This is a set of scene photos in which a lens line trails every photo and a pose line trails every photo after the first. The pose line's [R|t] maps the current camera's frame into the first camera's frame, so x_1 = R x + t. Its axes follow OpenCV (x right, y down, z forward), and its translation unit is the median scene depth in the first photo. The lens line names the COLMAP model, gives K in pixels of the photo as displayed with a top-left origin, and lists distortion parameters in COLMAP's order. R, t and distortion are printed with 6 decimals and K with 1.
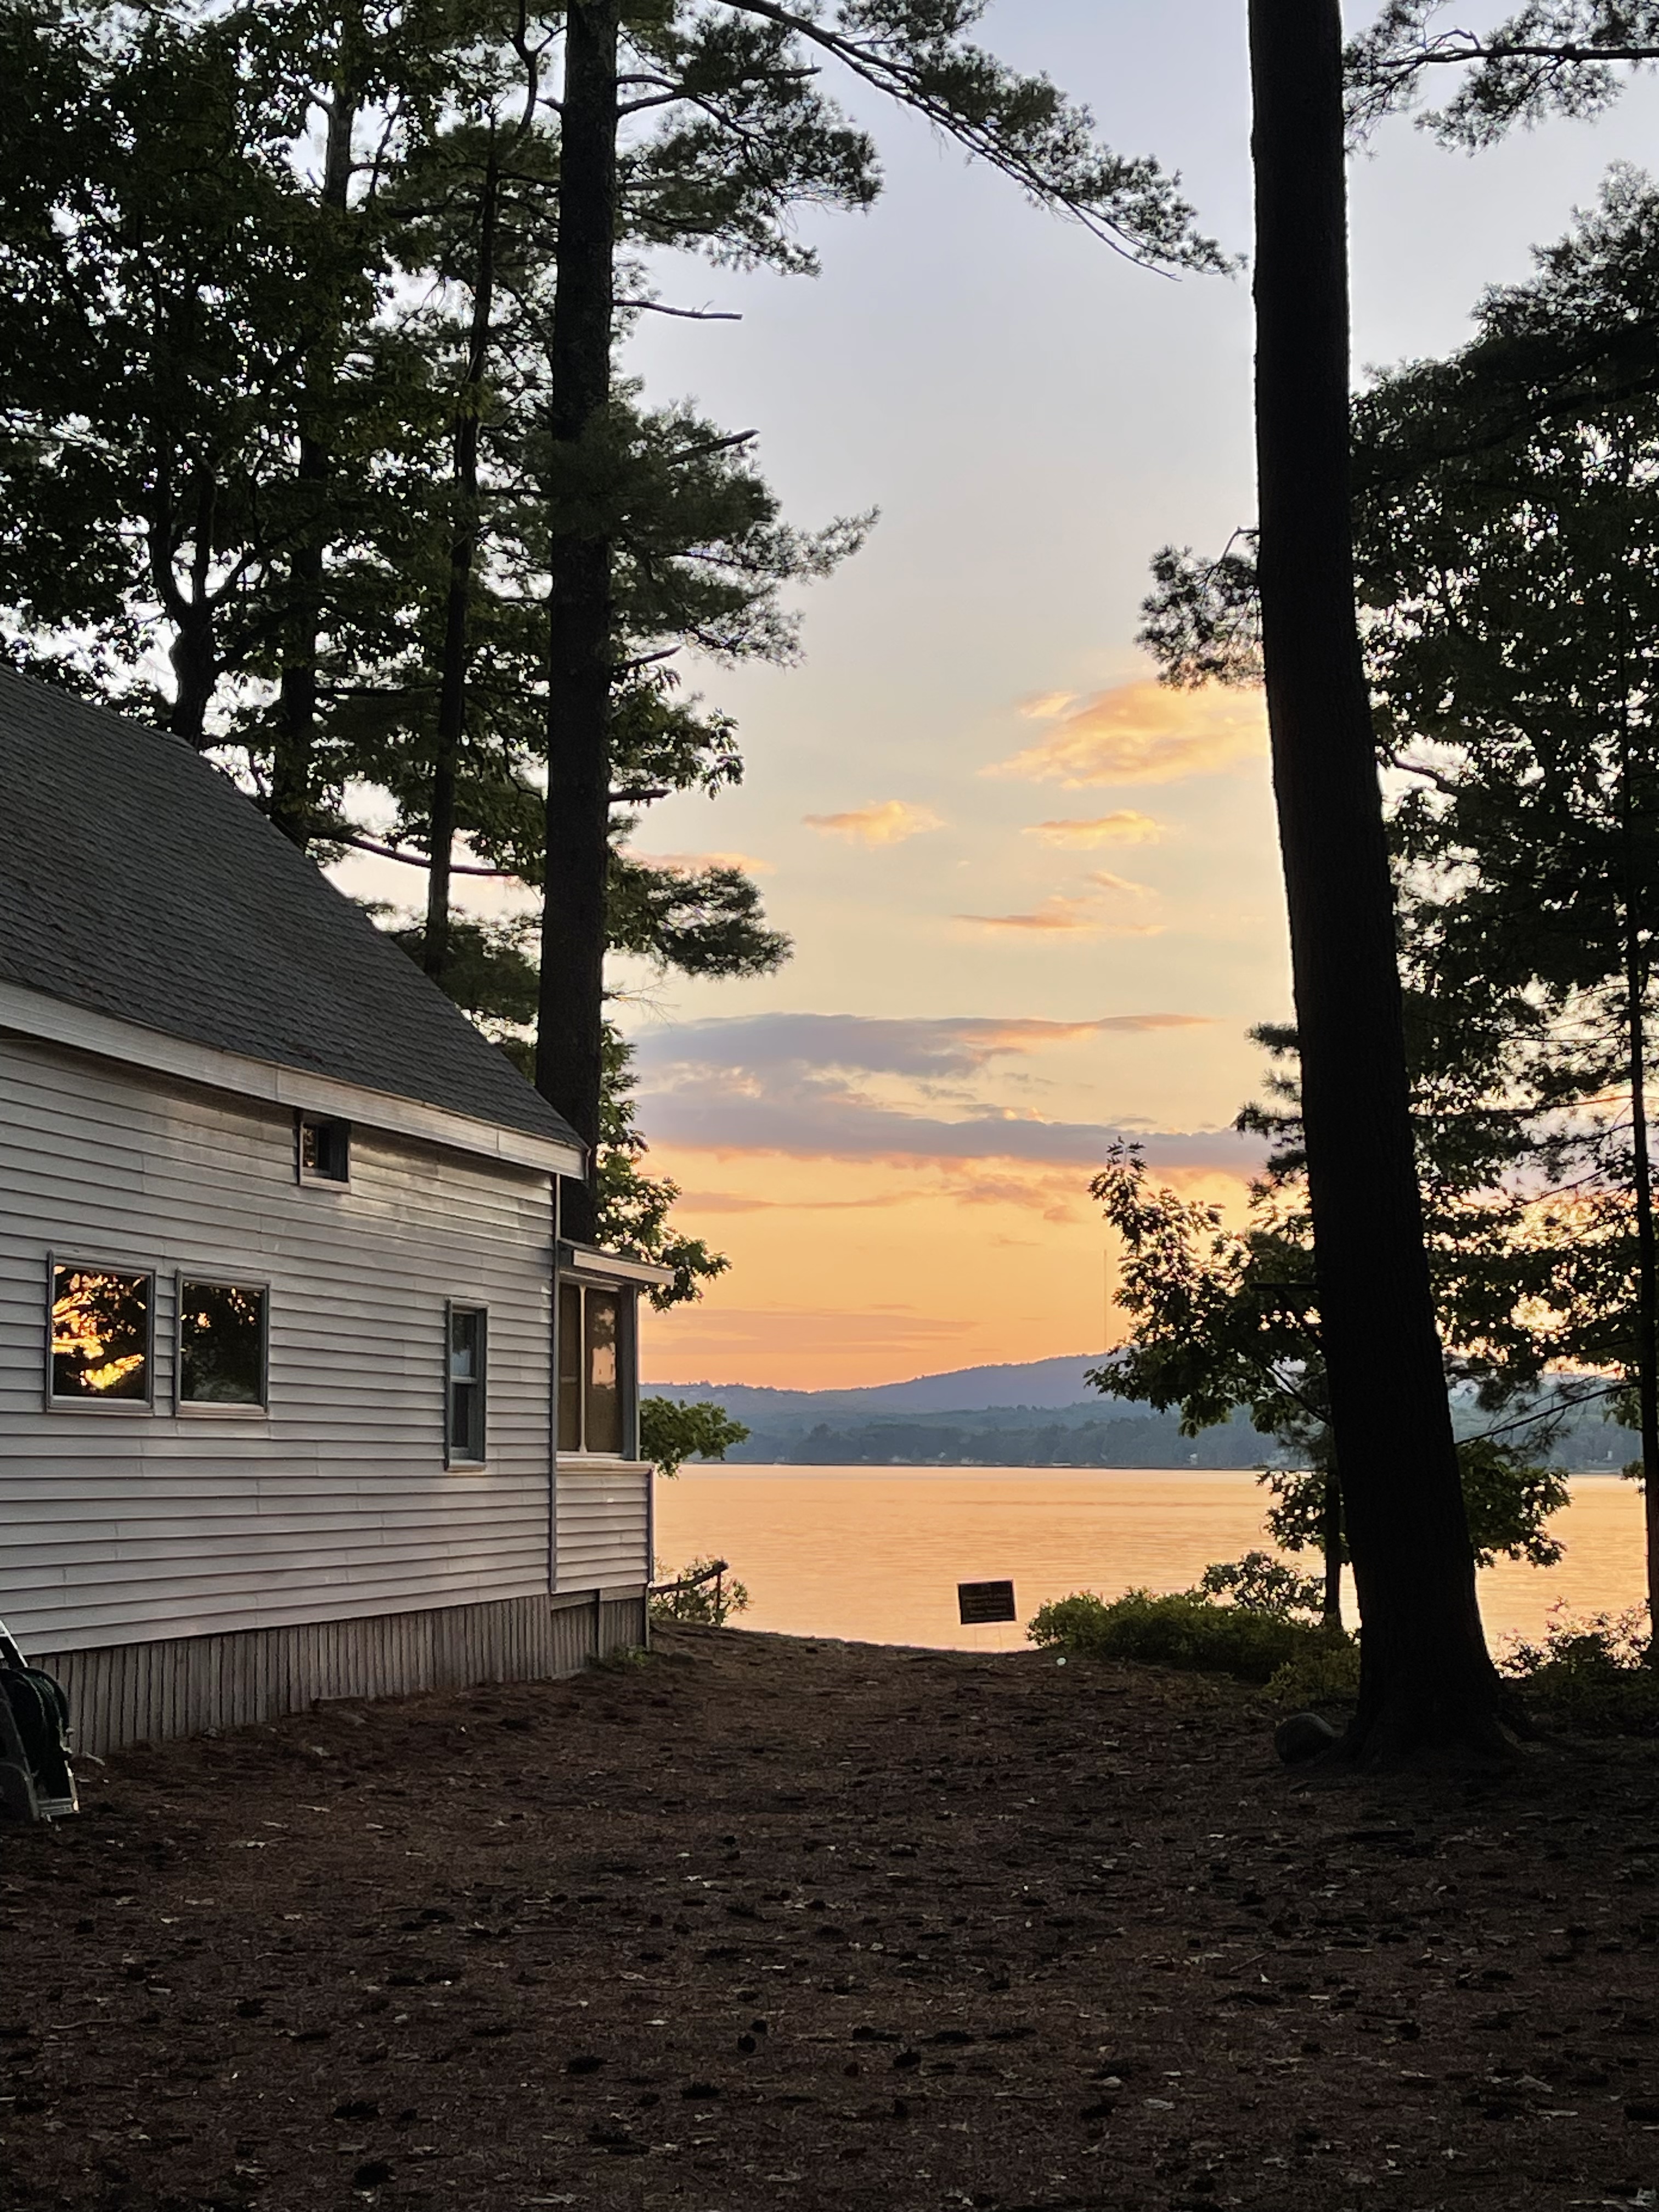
lens RADIAL K [[3527.9, 0, 829.5], [0, 3527.9, 1106.0], [0, 0, 1]] dist [0.006688, -0.015441]
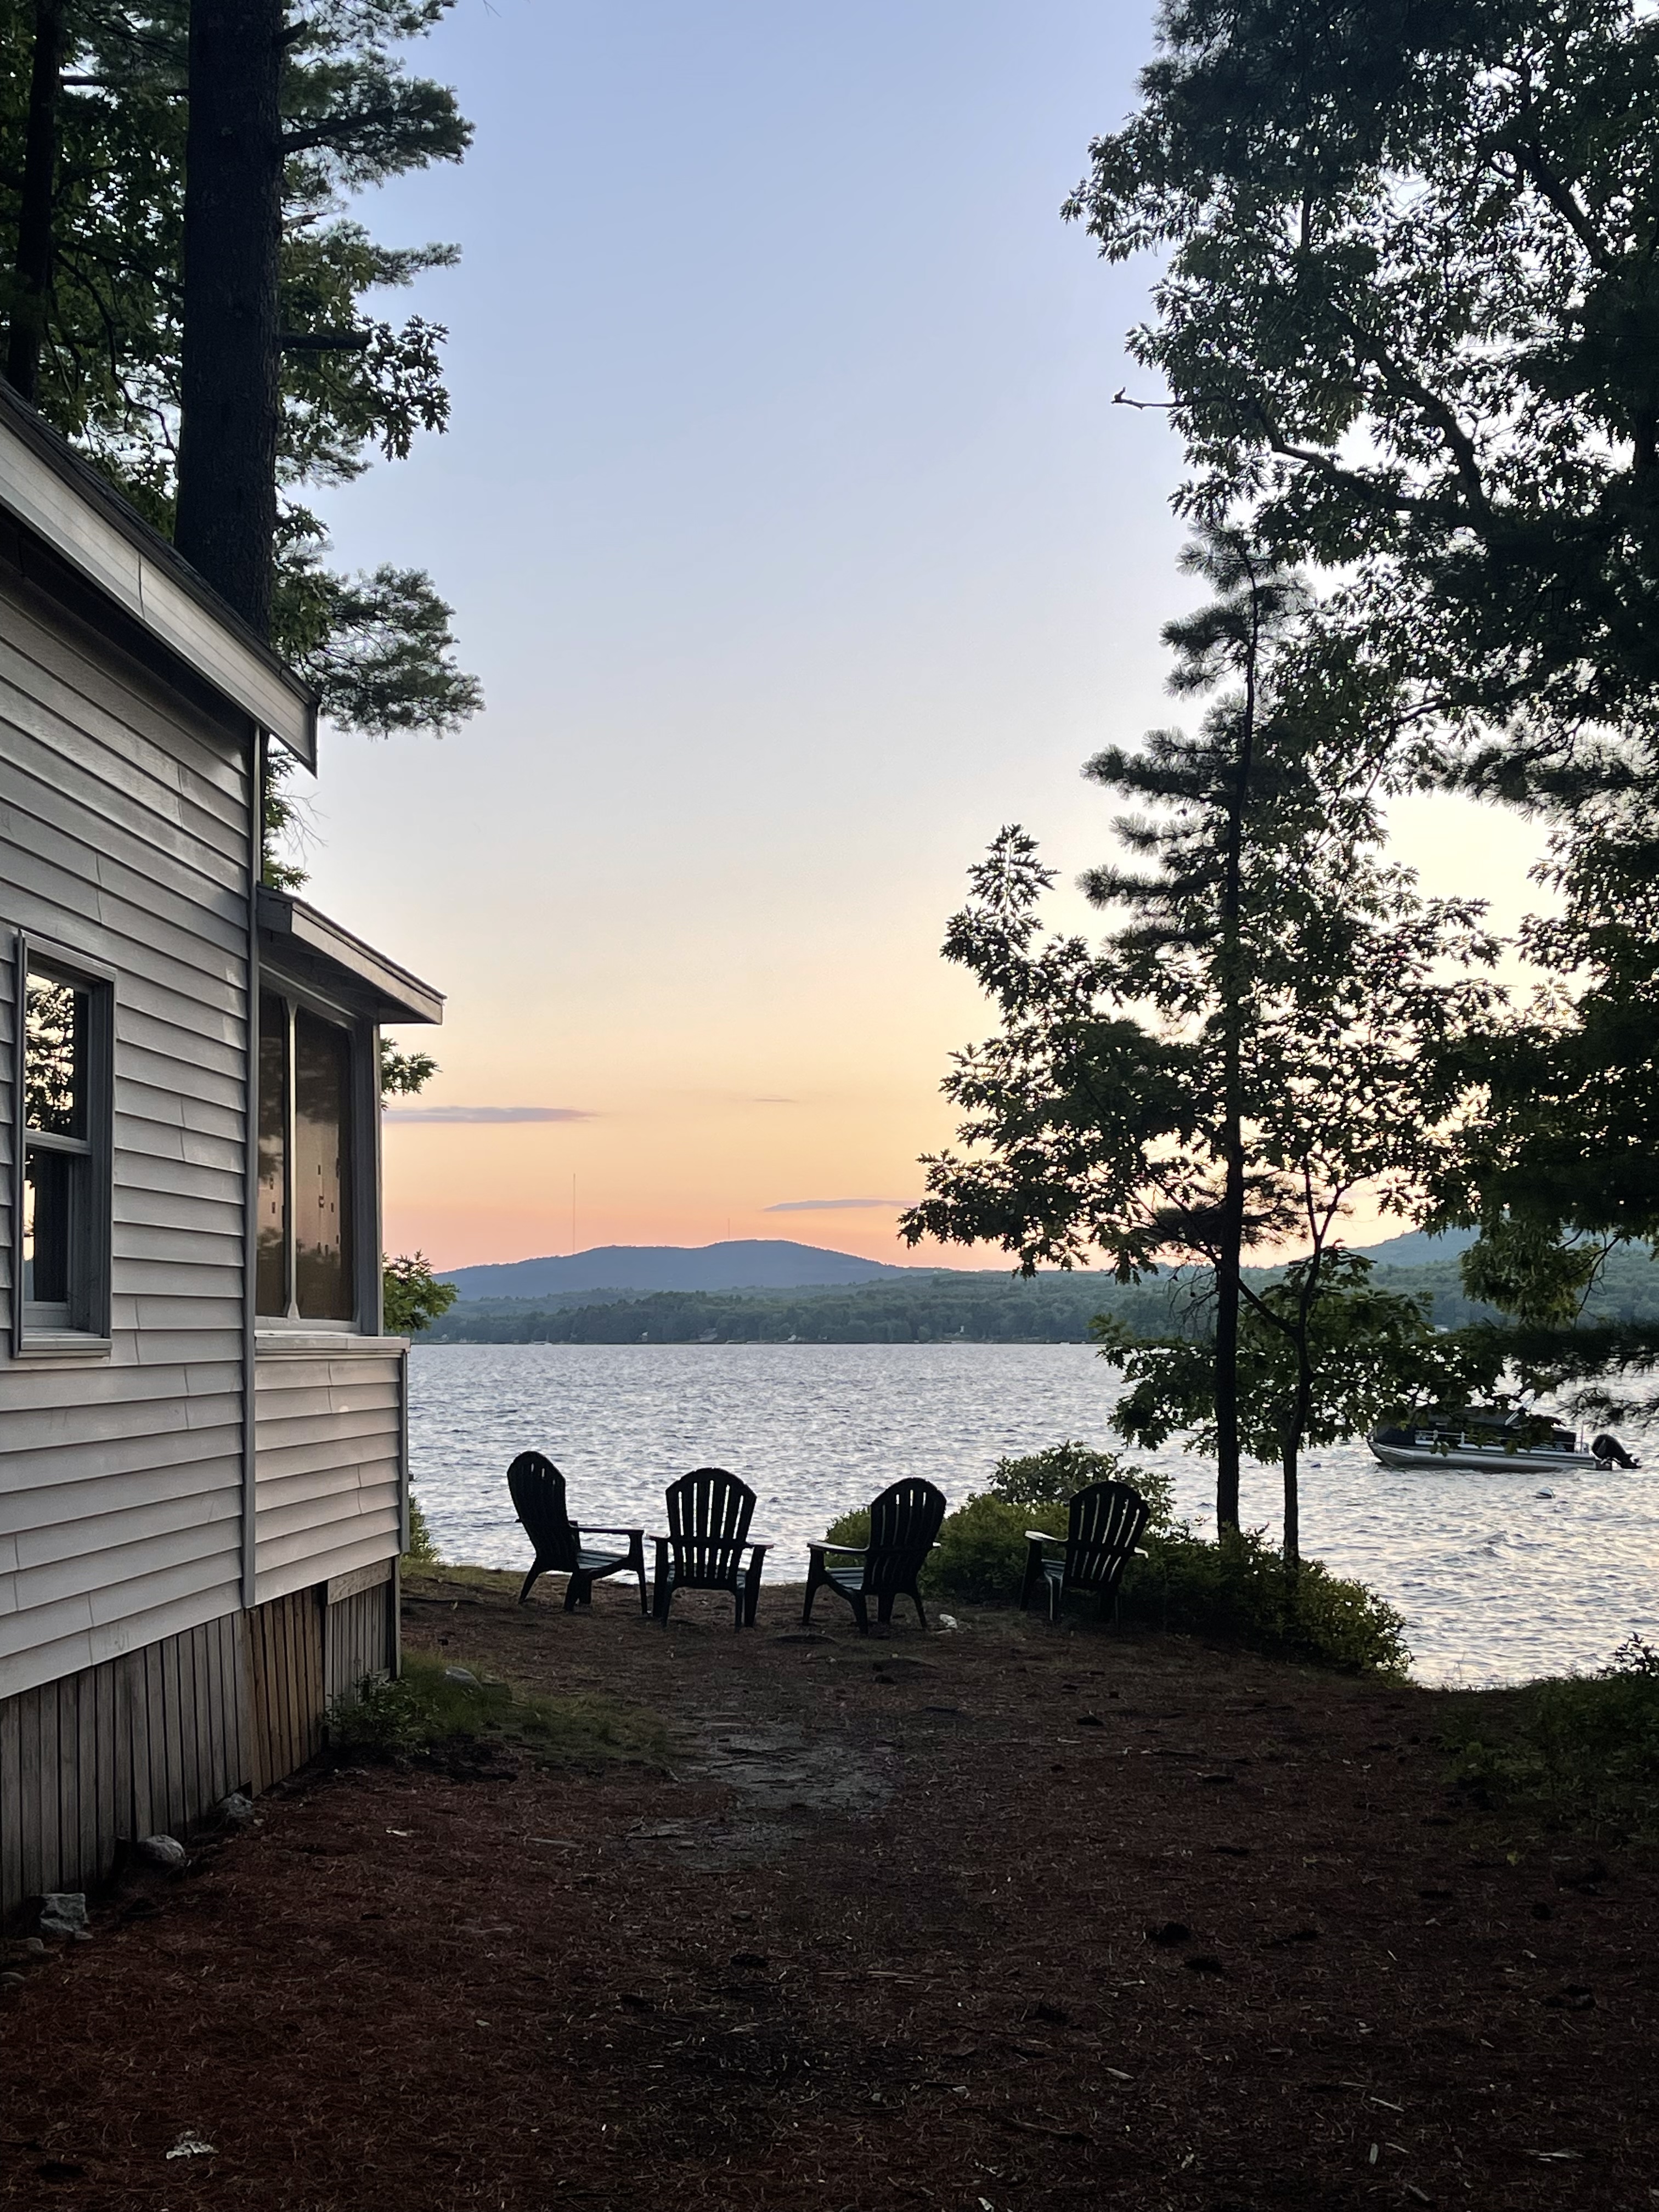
lens RADIAL K [[2794.5, 0, 829.5], [0, 2794.5, 1106.0], [0, 0, 1]] dist [-0.025721, -0.012953]
pose [[0.986058, -0.000213, 0.166402, -0.058040], [-0.002554, 0.999862, 0.016414, 0.057455], [-0.166382, -0.016611, 0.985921, 0.557858]]
